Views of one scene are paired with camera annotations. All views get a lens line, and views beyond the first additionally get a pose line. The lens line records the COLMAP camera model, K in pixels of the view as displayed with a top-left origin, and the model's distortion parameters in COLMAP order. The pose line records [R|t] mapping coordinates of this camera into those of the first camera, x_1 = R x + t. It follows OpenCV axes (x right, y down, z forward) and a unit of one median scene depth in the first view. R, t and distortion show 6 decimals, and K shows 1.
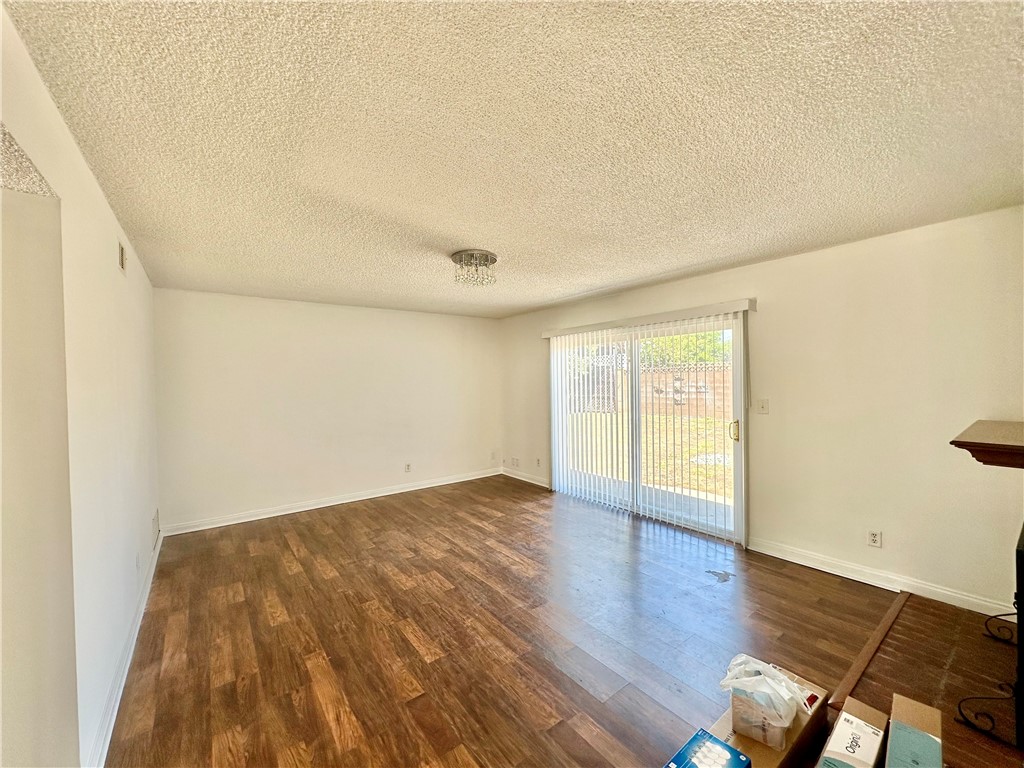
lens RADIAL K [[410.0, 0, 513.7], [0, 410.0, 390.7], [0, 0, 1]] dist [0.001714, -0.000011]
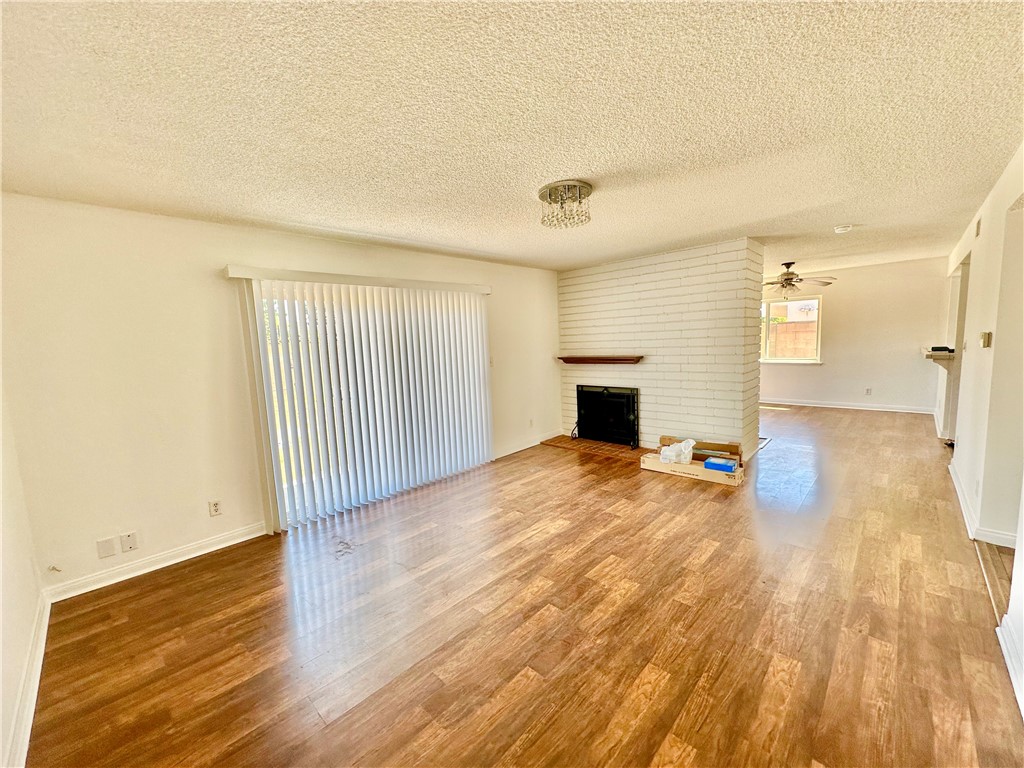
lens RADIAL K [[410.0, 0, 516.4], [0, 410.0, 378.3], [0, 0, 1]] dist [0.001714, -0.000011]
pose [[-0.162609, -0.067910, 0.984351, -1.285315], [0.071899, 0.994161, 0.080464, -0.019152], [-0.984067, 0.083858, -0.156777, 1.696893]]
